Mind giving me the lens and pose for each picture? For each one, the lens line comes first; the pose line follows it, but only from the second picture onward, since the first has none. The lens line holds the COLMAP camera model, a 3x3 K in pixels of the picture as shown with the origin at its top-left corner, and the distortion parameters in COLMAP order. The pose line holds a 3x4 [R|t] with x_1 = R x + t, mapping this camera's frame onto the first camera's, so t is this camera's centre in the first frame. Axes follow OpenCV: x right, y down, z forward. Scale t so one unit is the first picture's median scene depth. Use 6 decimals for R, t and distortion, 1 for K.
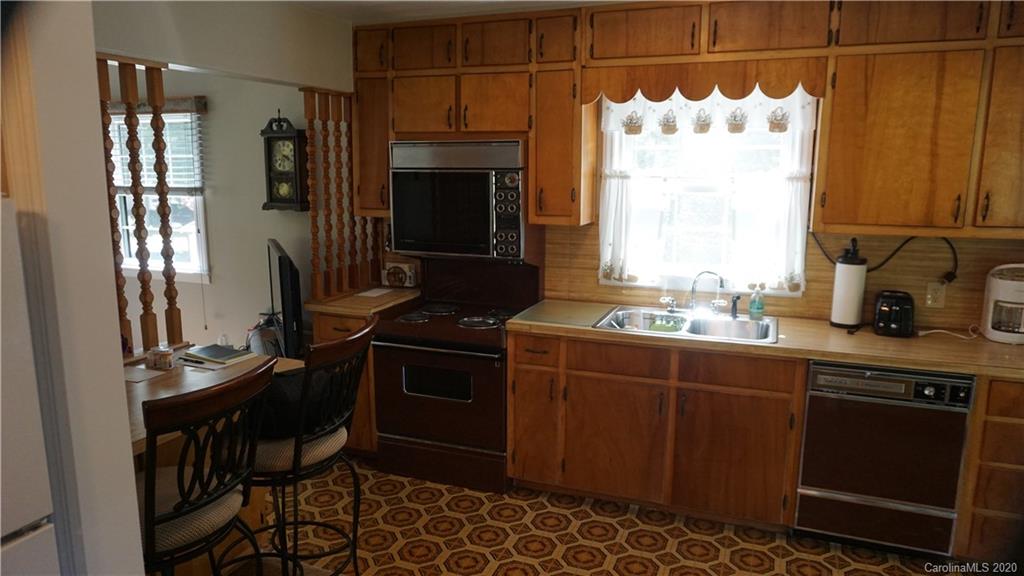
lens RADIAL K [[686.5, 0, 510.3], [0, 686.5, 289.7], [0, 0, 1]] dist [-0.038789, 0.029452]
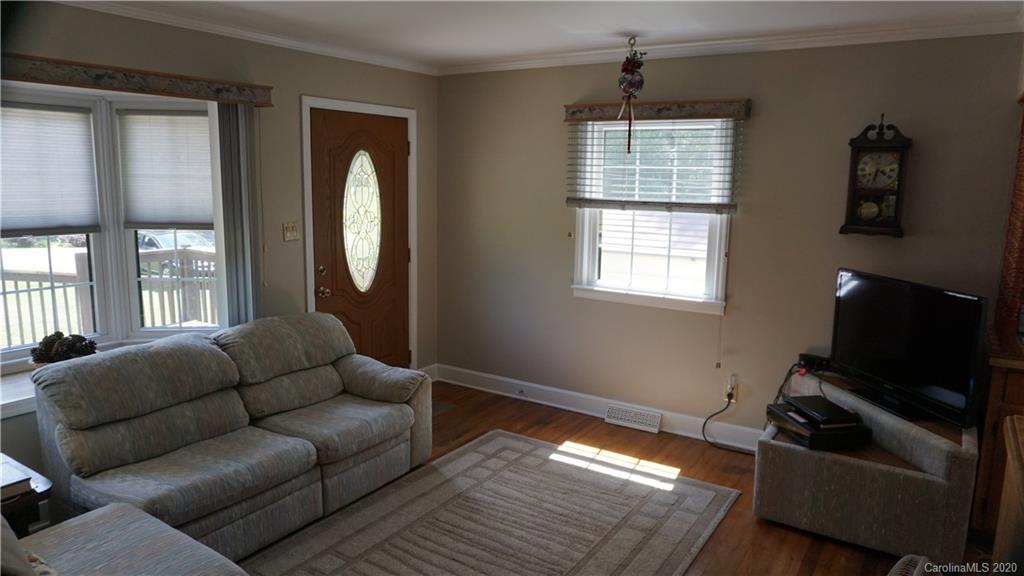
lens RADIAL K [[686.5, 0, 510.3], [0, 686.5, 283.8], [0, 0, 1]] dist [-0.038789, 0.029452]
pose [[0.978279, 0.046225, -0.202074, -0.588983], [-0.051717, 0.998420, -0.021980, -0.016243], [0.200739, 0.031953, 0.979124, 0.103696]]
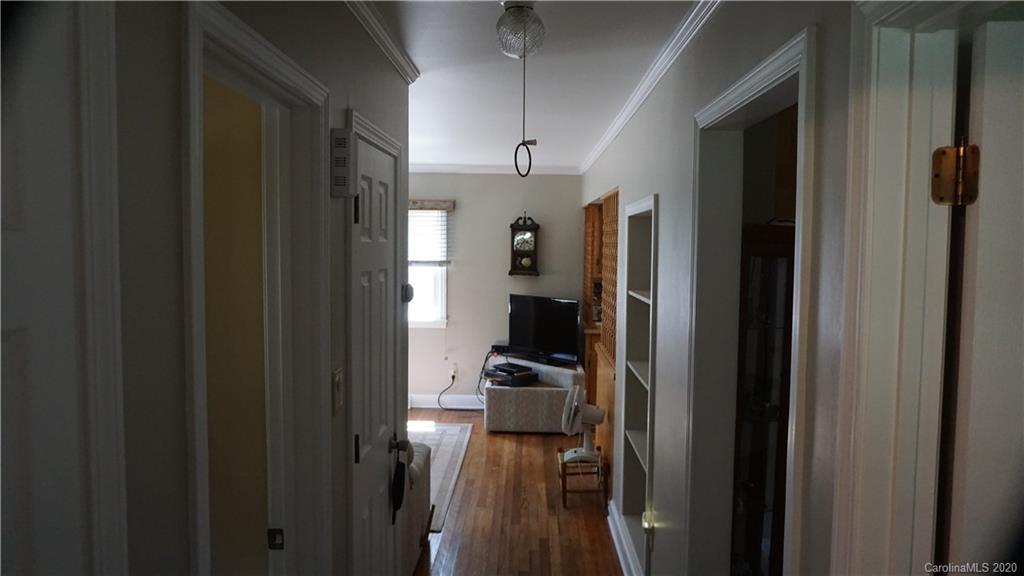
lens RADIAL K [[686.5, 0, 512.7], [0, 686.5, 289.8], [0, 0, 1]] dist [-0.038789, 0.029452]
pose [[0.936525, -0.010845, 0.350432, -0.899663], [0.053825, 0.992120, -0.113143, 0.091241], [-0.346443, 0.124823, 0.929729, -0.433601]]
